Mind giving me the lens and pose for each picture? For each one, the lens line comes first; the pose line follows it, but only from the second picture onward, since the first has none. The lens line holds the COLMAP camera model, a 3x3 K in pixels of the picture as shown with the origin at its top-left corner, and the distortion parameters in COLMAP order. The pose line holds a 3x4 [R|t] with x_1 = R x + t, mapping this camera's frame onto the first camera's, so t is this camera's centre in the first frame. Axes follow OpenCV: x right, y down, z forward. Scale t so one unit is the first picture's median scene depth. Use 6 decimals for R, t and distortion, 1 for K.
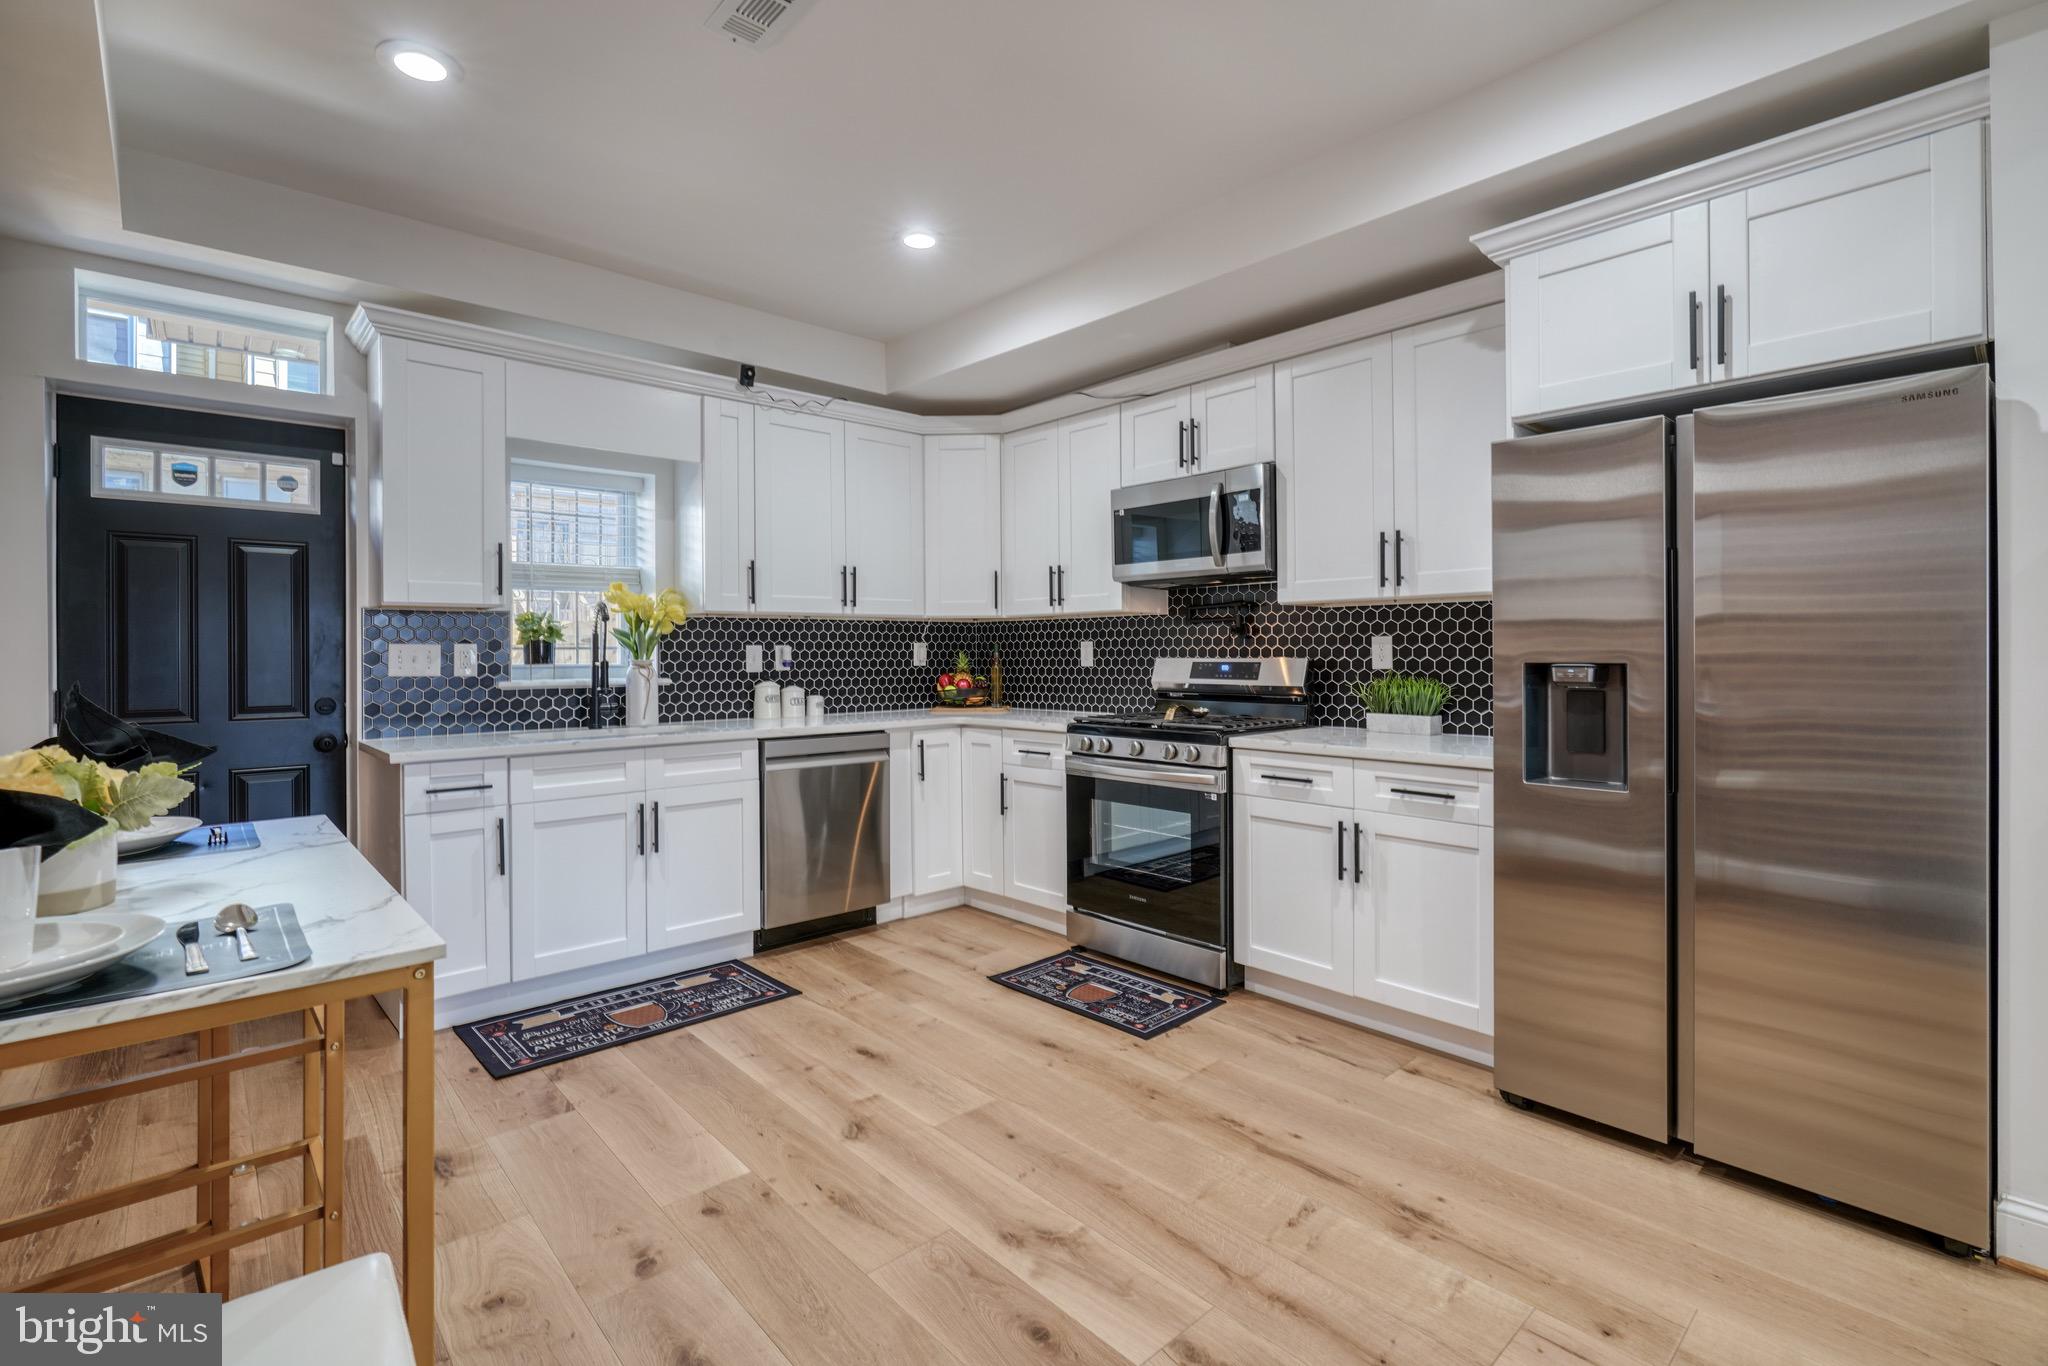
lens RADIAL K [[922.0, 0, 1002.3], [0, 922.0, 675.3], [0, 0, 1]] dist [-0.002762, 0.000519]
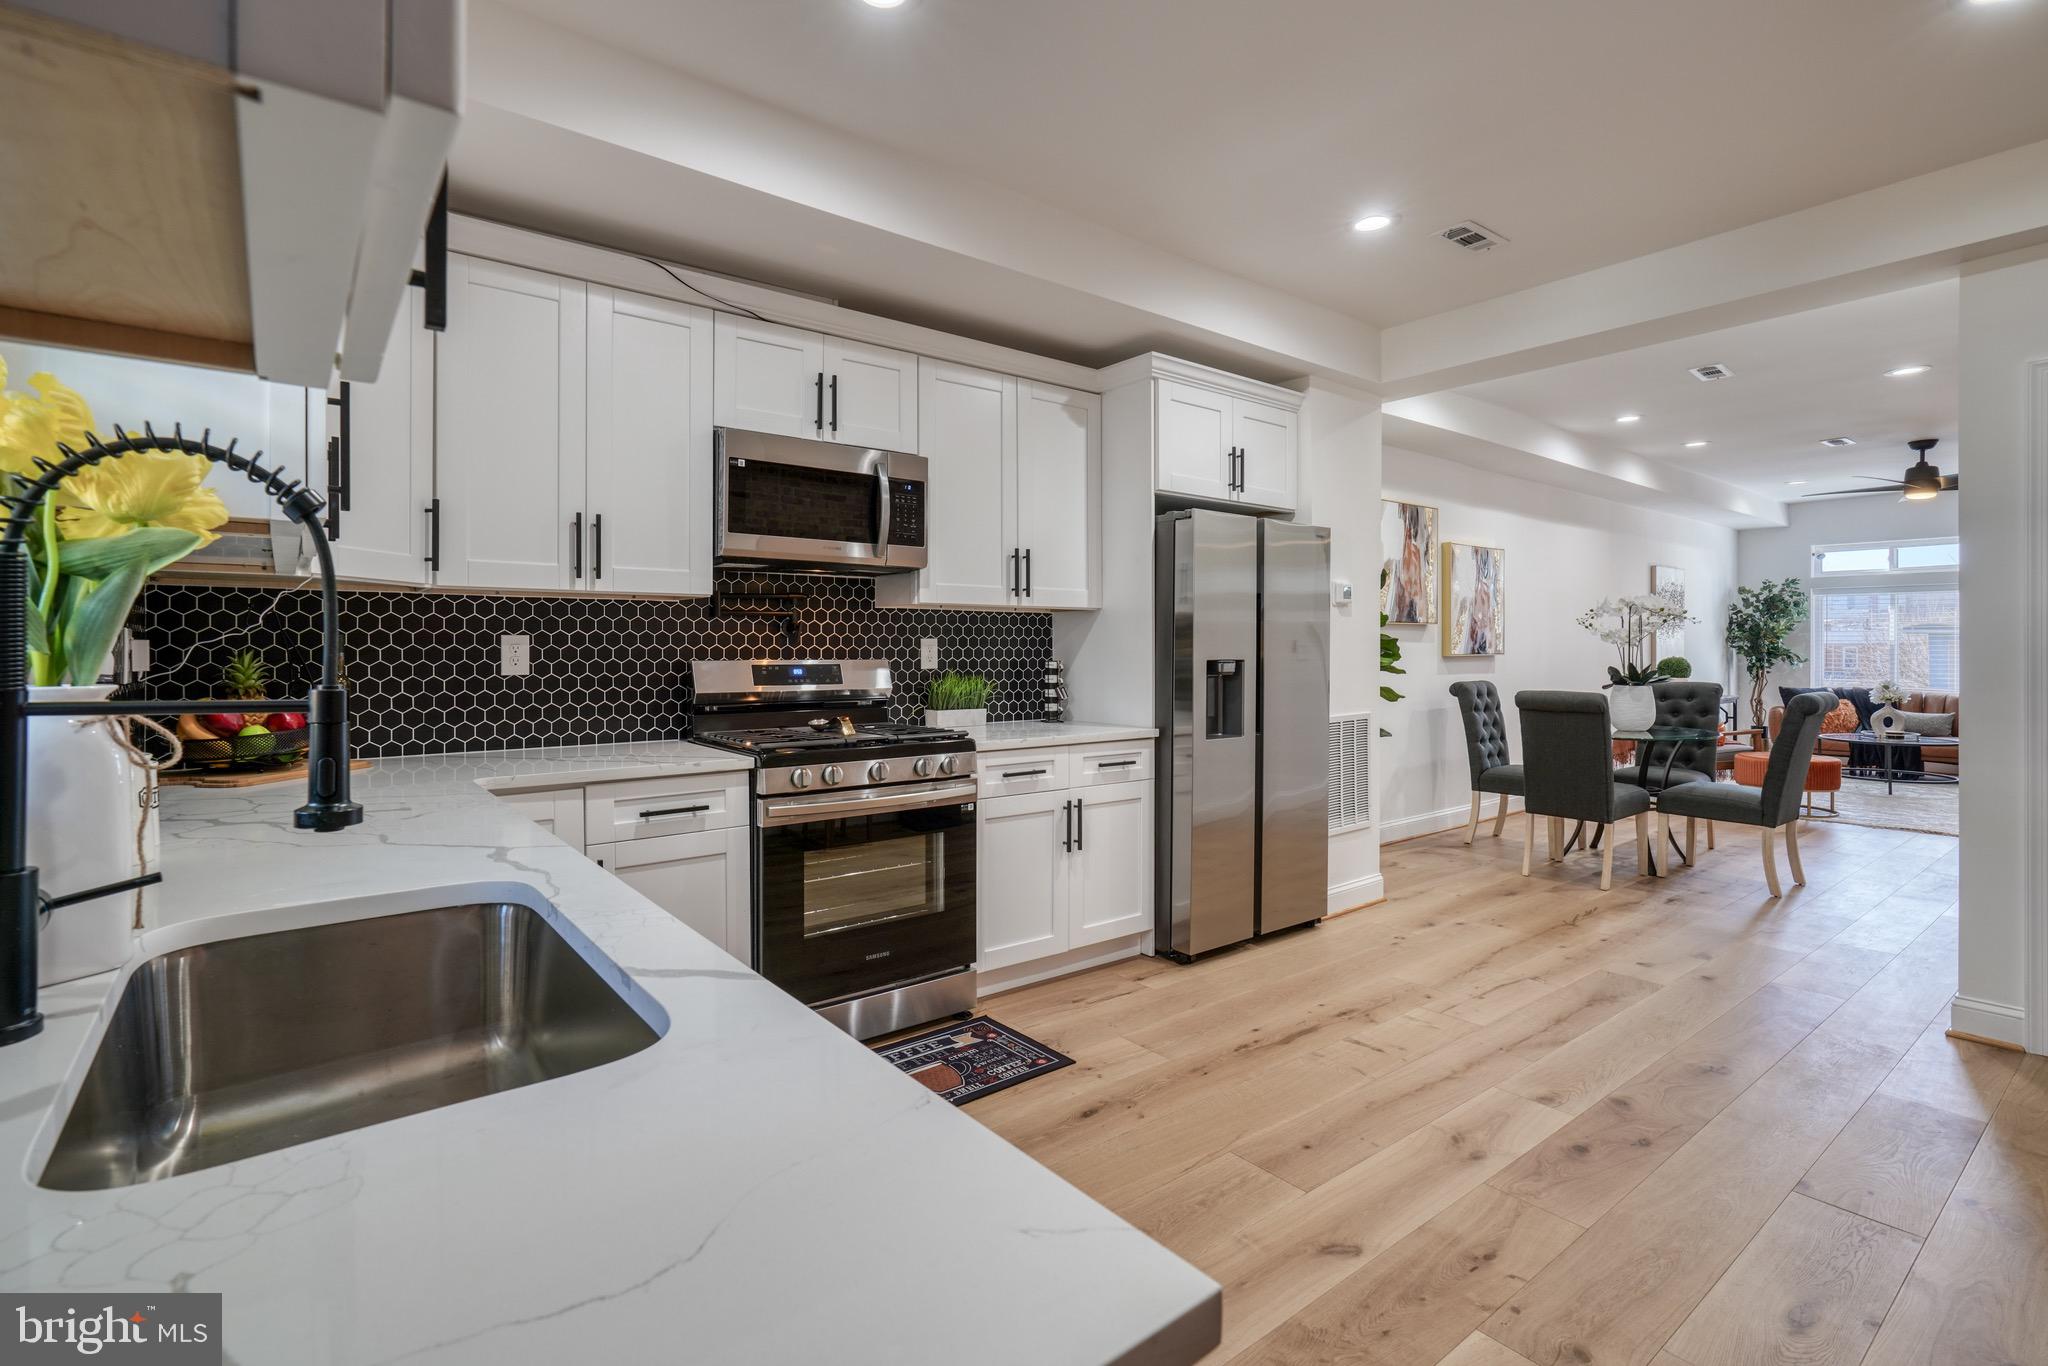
lens RADIAL K [[942.7, 0, 1004.8], [0, 942.7, 663.1], [0, 0, 1]] dist [-0.017340, 0.014837]
pose [[0.079802, -0.008745, 0.996772, -0.641377], [0.023612, 0.999698, 0.006880, -0.018269], [-0.996531, 0.022987, 0.079984, 0.781850]]
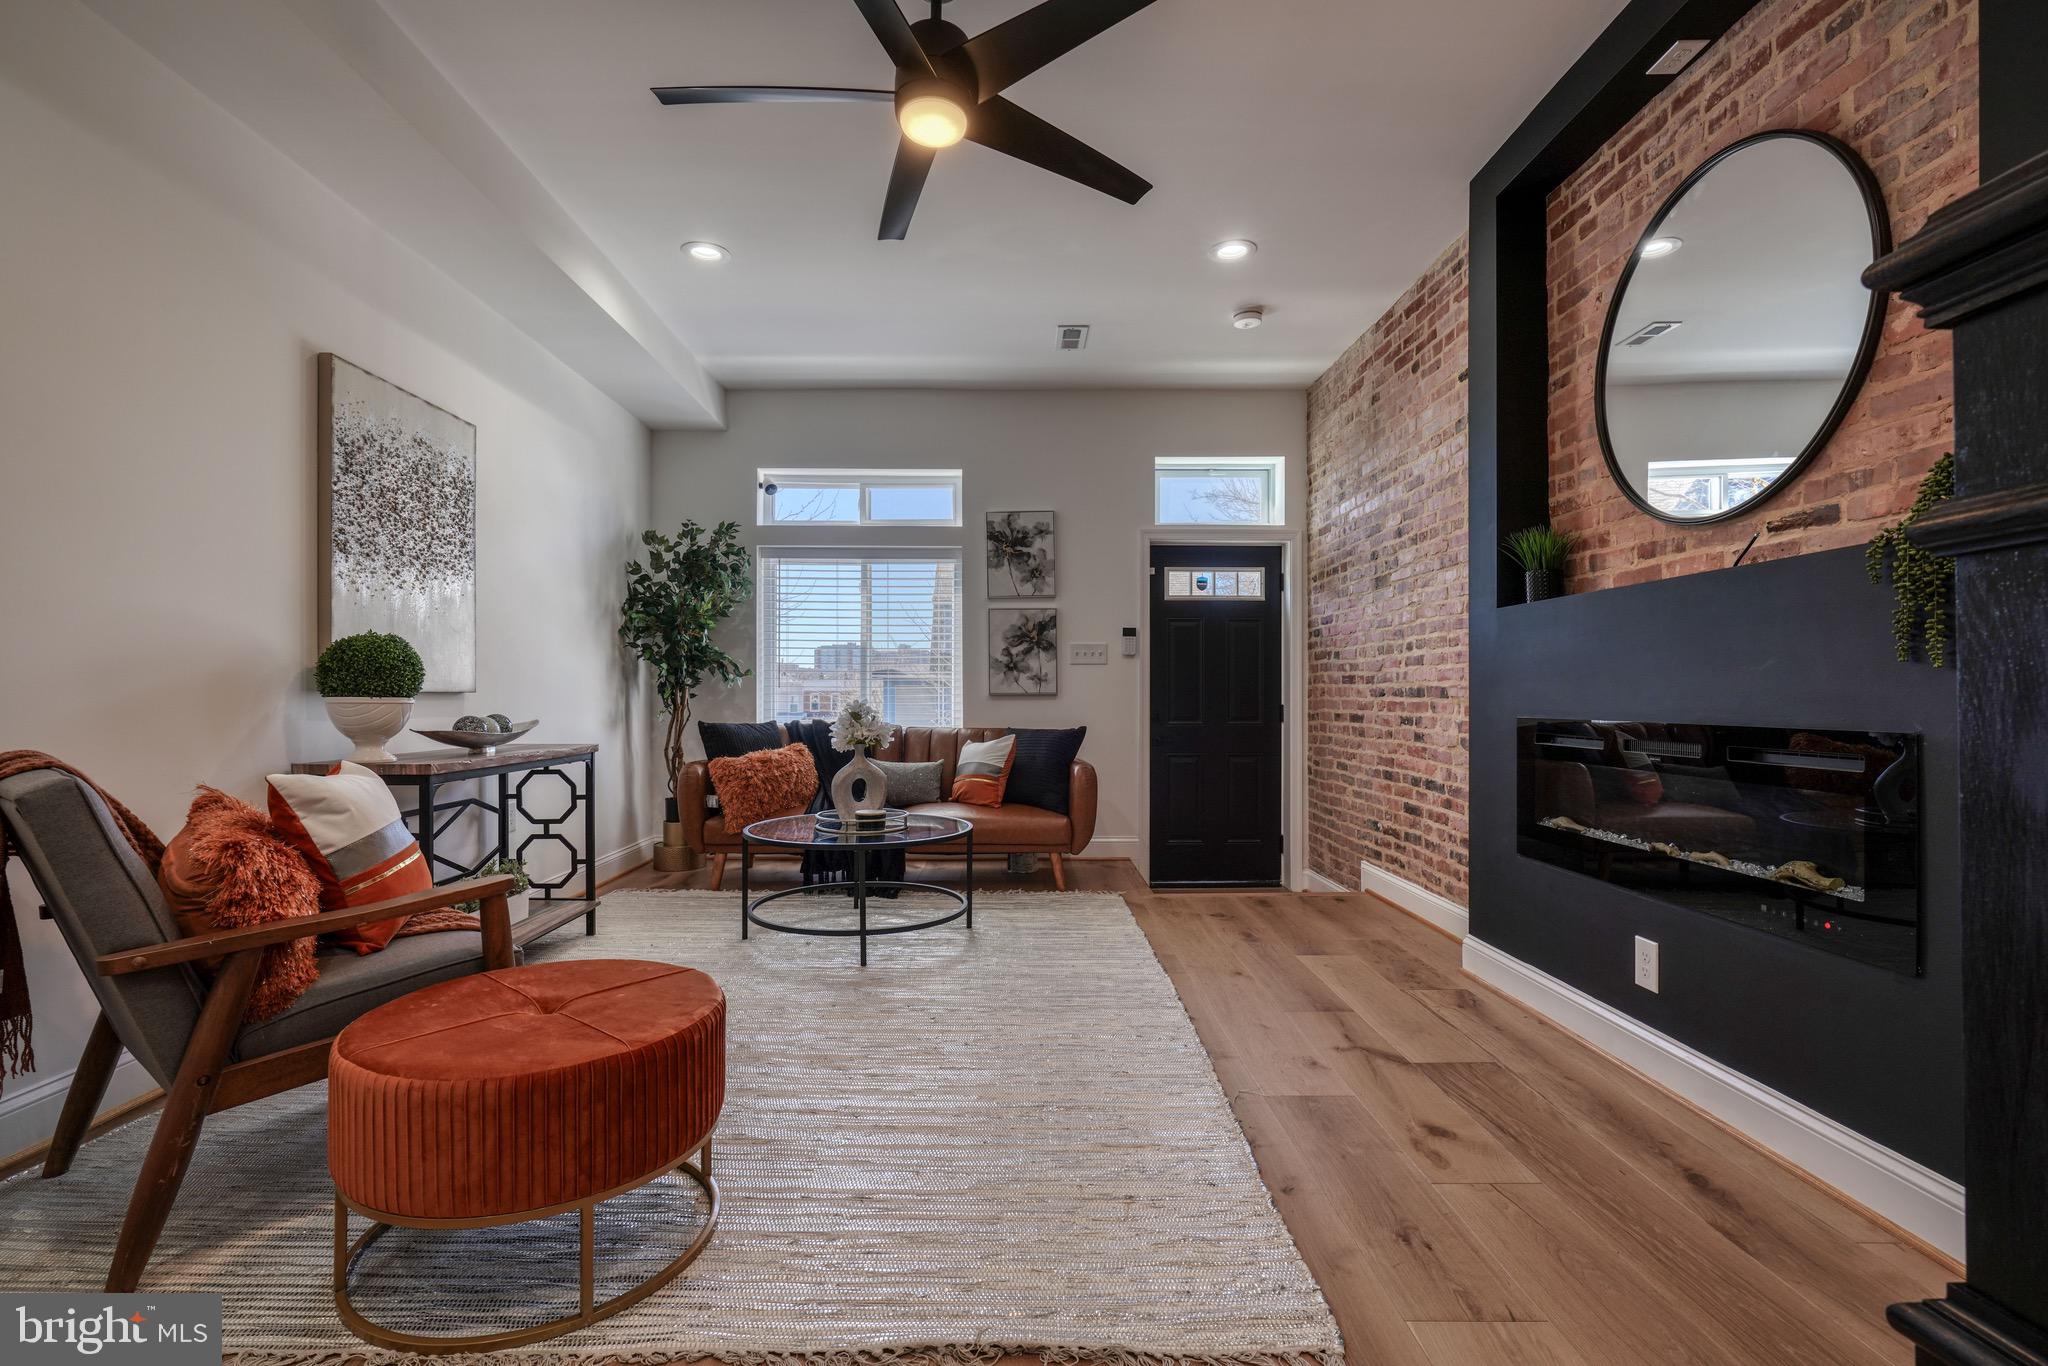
lens RADIAL K [[932.1, 0, 1015.5], [0, 932.1, 676.4], [0, 0, 1]] dist [-0.003920, 0.000761]
pose [[-0.744759, 0.022447, 0.666956, 0.918836], [0.020513, 0.999732, -0.010742, 0.074528], [-0.667019, 0.005682, -0.745019, -0.467034]]
